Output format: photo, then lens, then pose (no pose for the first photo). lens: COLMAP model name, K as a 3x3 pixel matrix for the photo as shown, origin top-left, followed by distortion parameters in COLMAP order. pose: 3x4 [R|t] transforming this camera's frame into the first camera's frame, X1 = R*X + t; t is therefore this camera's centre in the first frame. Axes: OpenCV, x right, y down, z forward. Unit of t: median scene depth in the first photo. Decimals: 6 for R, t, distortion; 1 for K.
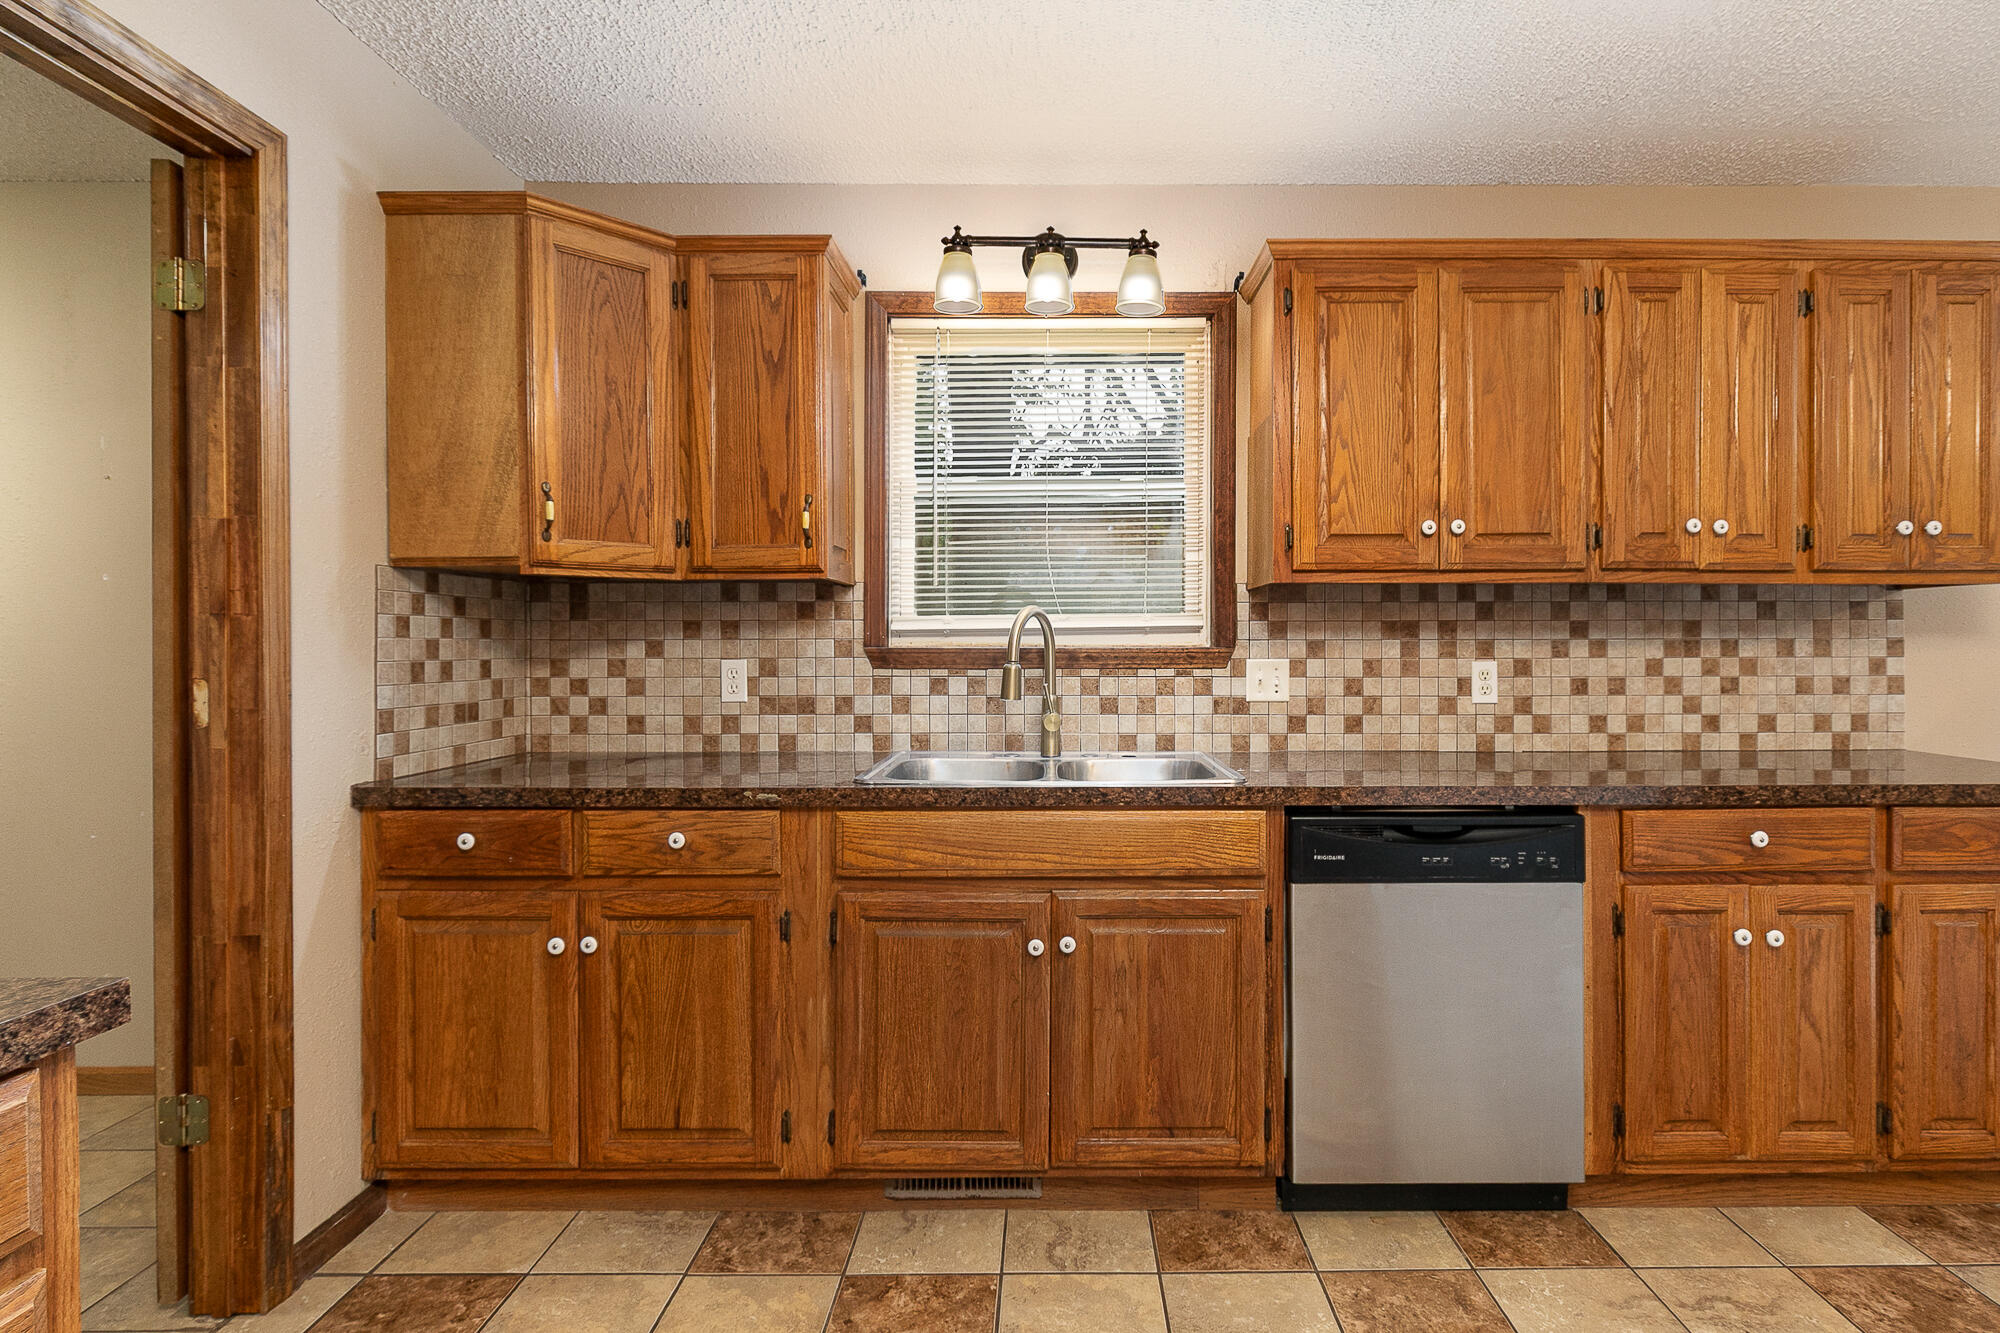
lens RADIAL K [[966.3, 0, 1055.7], [0, 966.3, 648.7], [0, 0, 1]] dist [-0.000312, -0.000411]
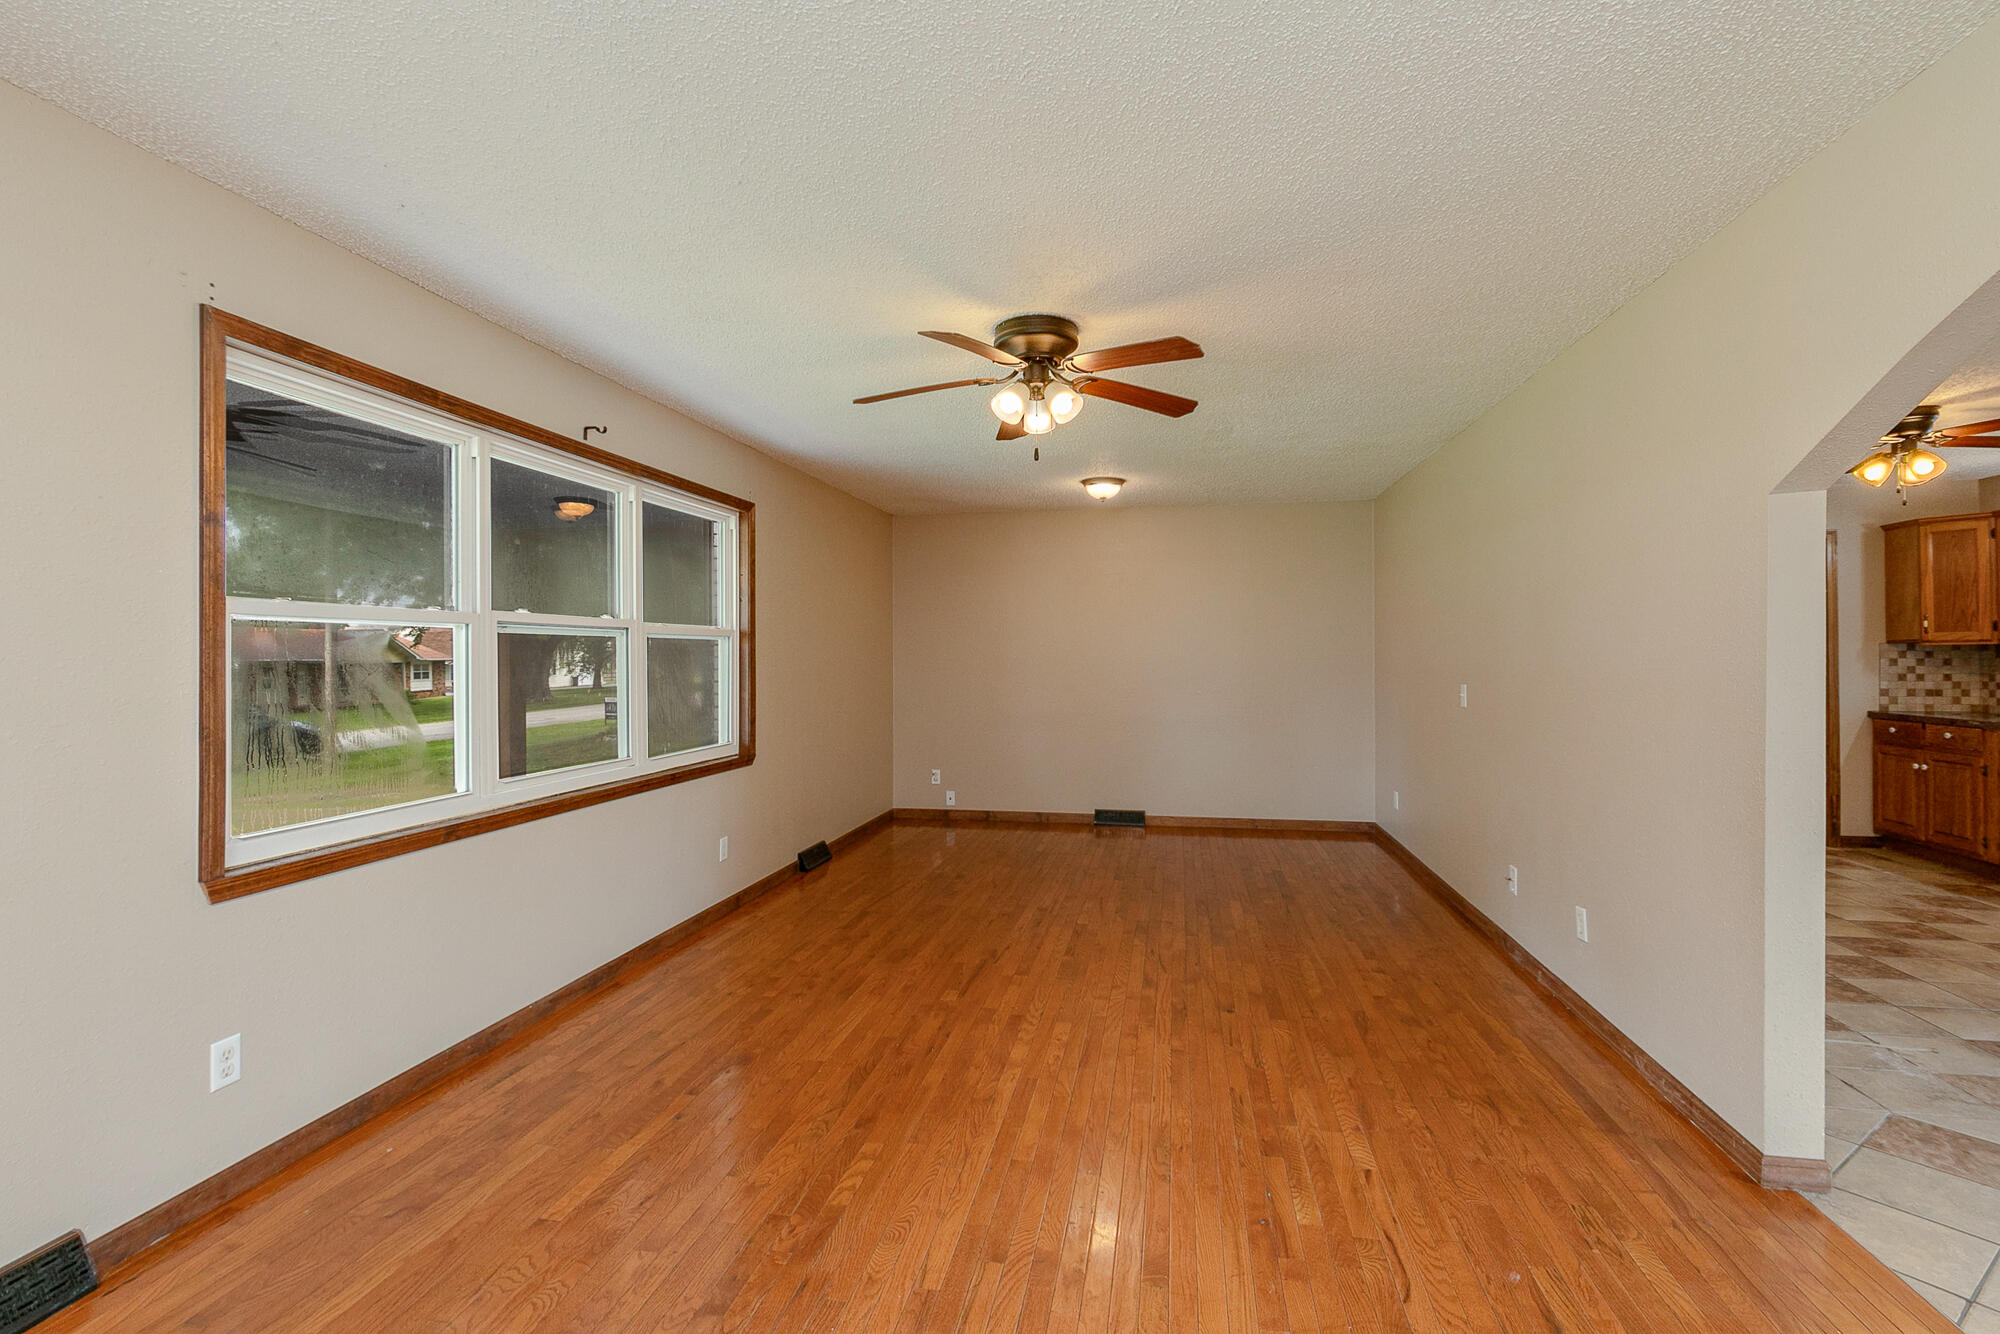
lens RADIAL K [[927.6, 0, 999.8], [0, 927.6, 648.7], [0, 0, 1]] dist [-0.000957, -0.000205]
pose [[-0.187926, -0.006341, -0.982163, 2.202945], [0.000058, 0.999979, -0.006467, -0.037498], [0.982183, -0.001272, -0.187922, -0.986255]]
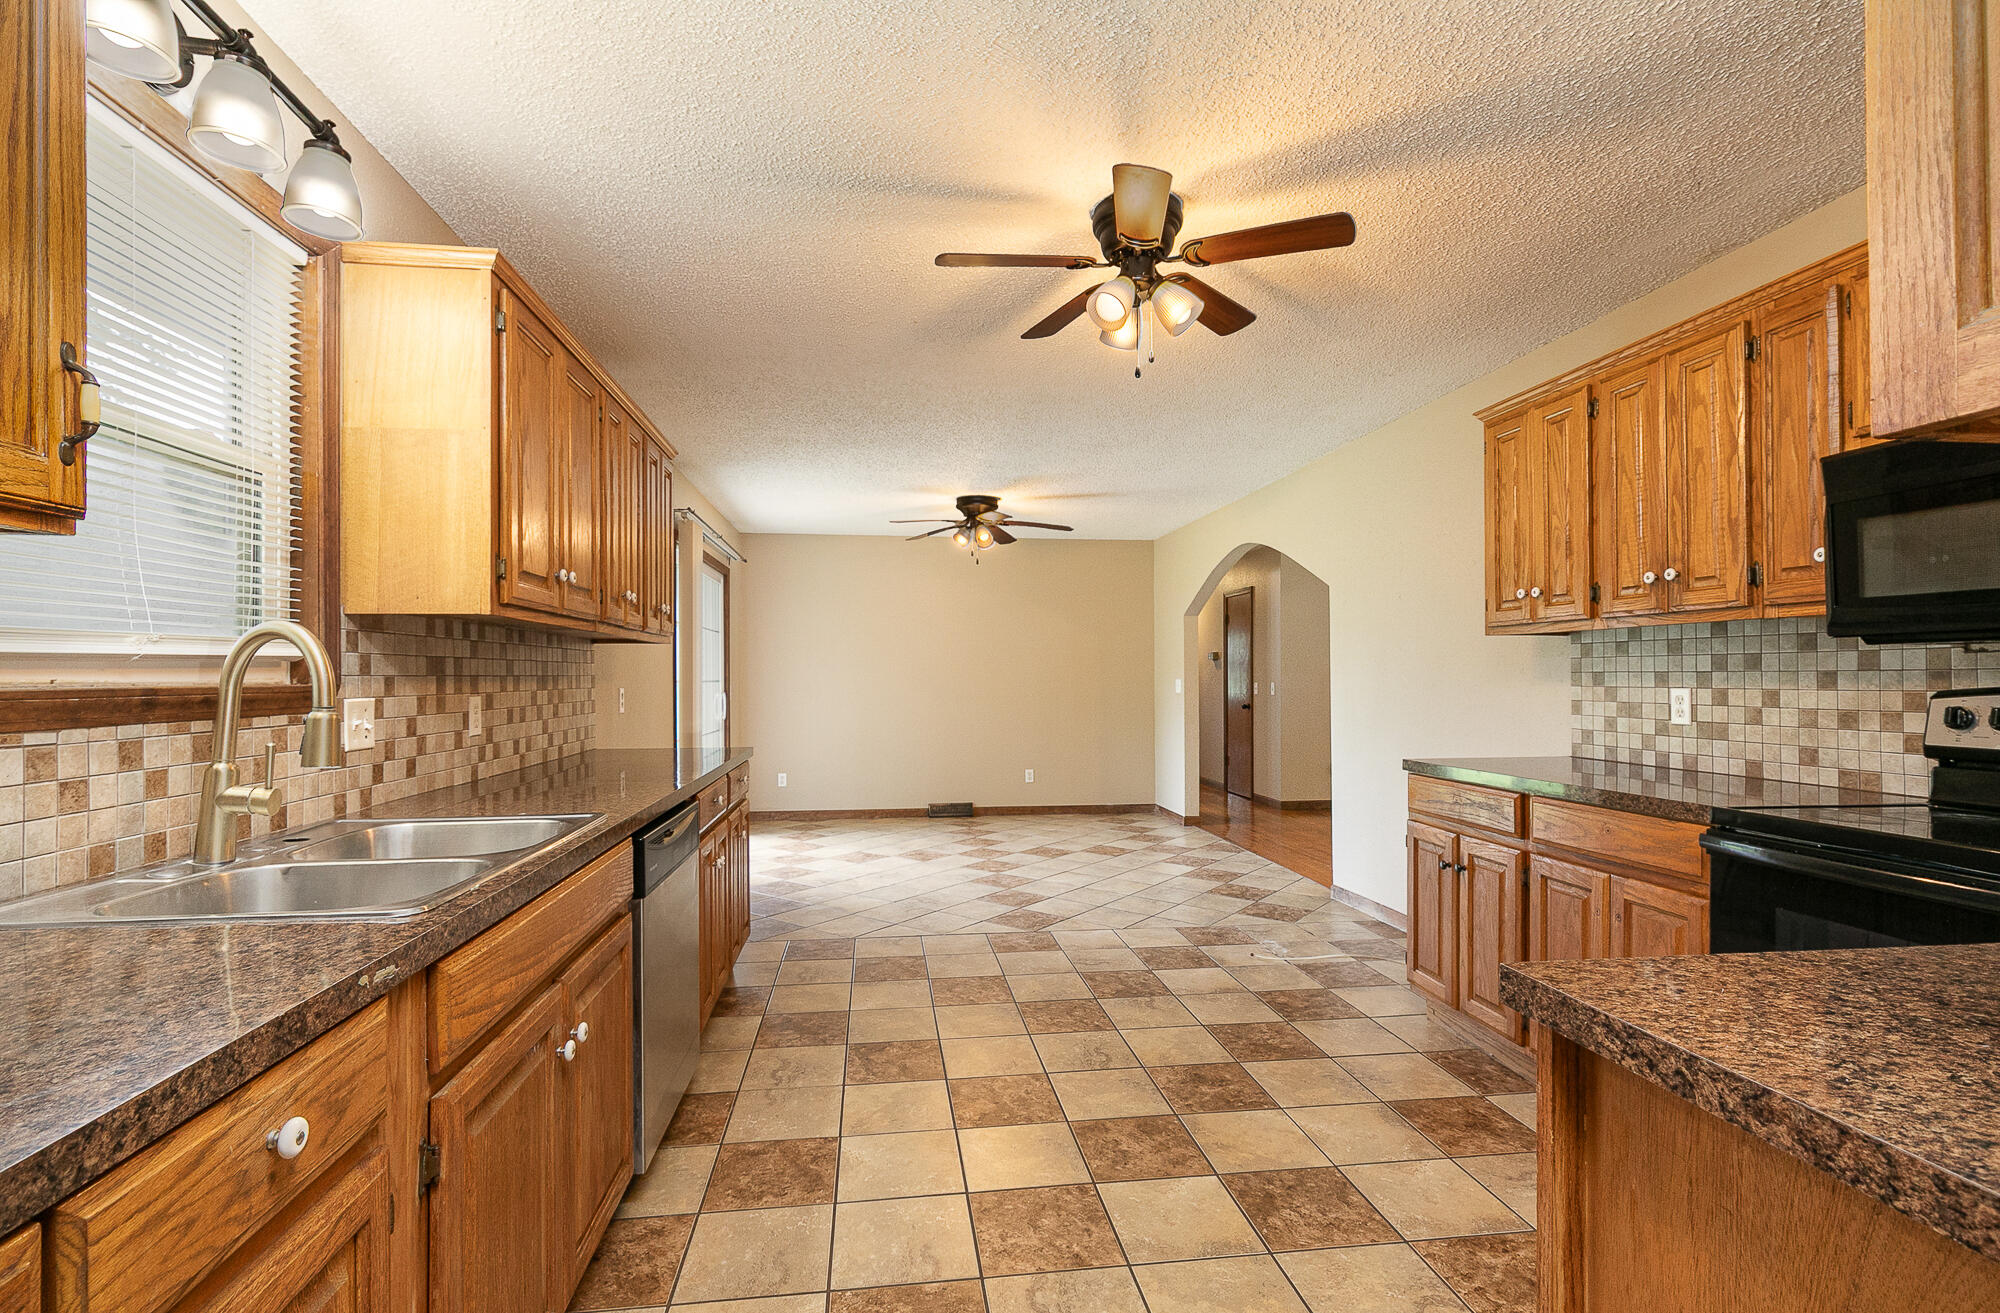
lens RADIAL K [[910.7, 0, 1000.0], [0, 910.7, 656.5], [0, 0, 1]] dist [-0.000904, 0.000023]
pose [[-0.127967, 0.022910, 0.991514, -0.631138], [0.007124, 0.999729, -0.022180, -0.004461], [-0.991753, 0.004225, -0.128096, 0.551839]]
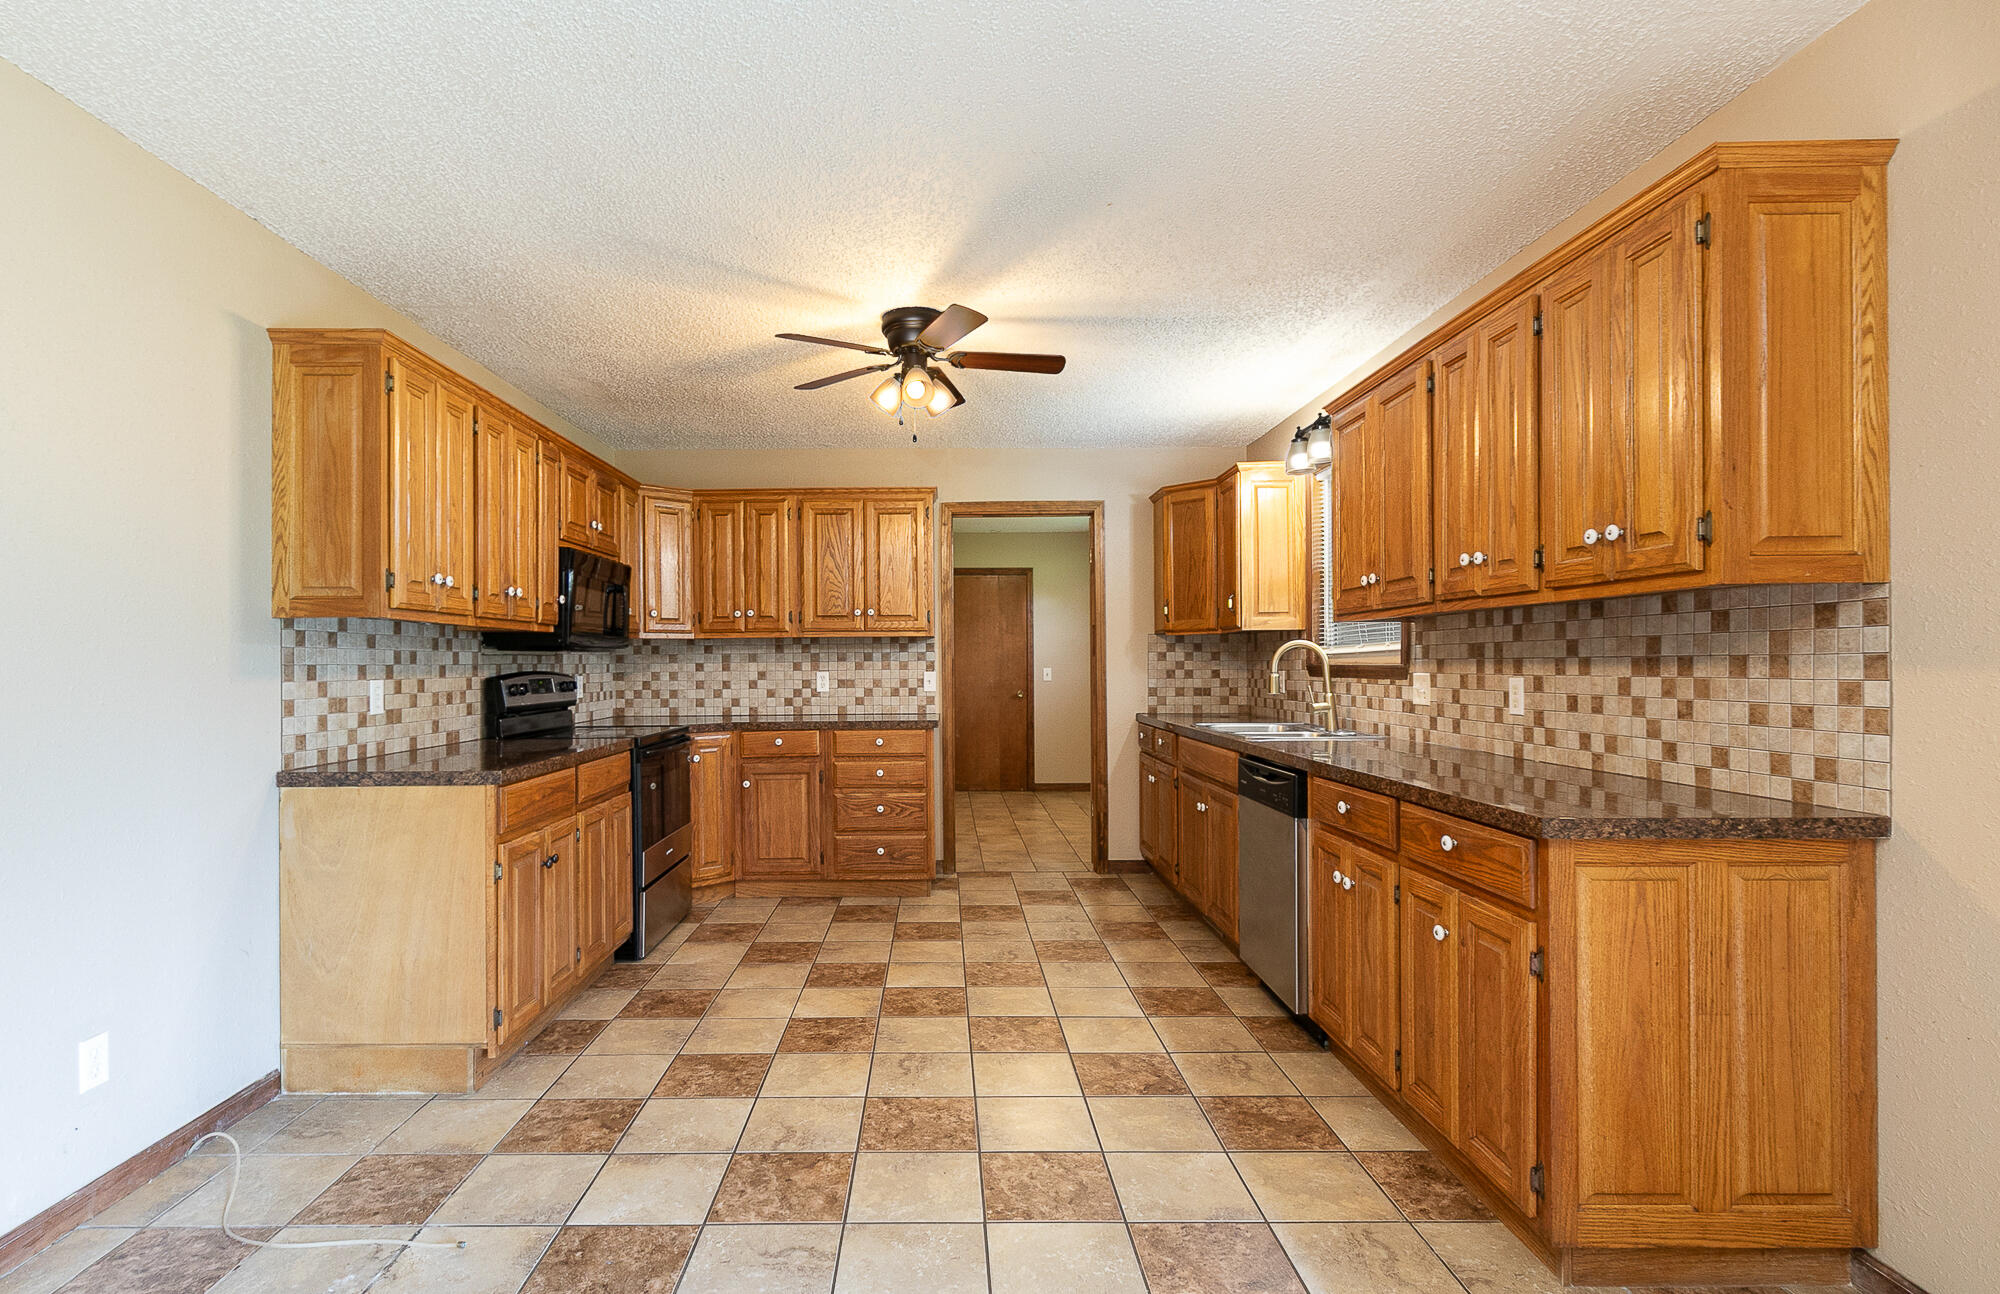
lens RADIAL K [[961.2, 0, 927.3], [0, 961.2, 654.7], [0, 0, 1]] dist [0.000696, 0.000077]
pose [[-0.021006, -0.008672, -0.999742, 1.577259], [0.002355, 0.999959, -0.008724, -0.005413], [0.999777, -0.002537, -0.020985, 0.336753]]
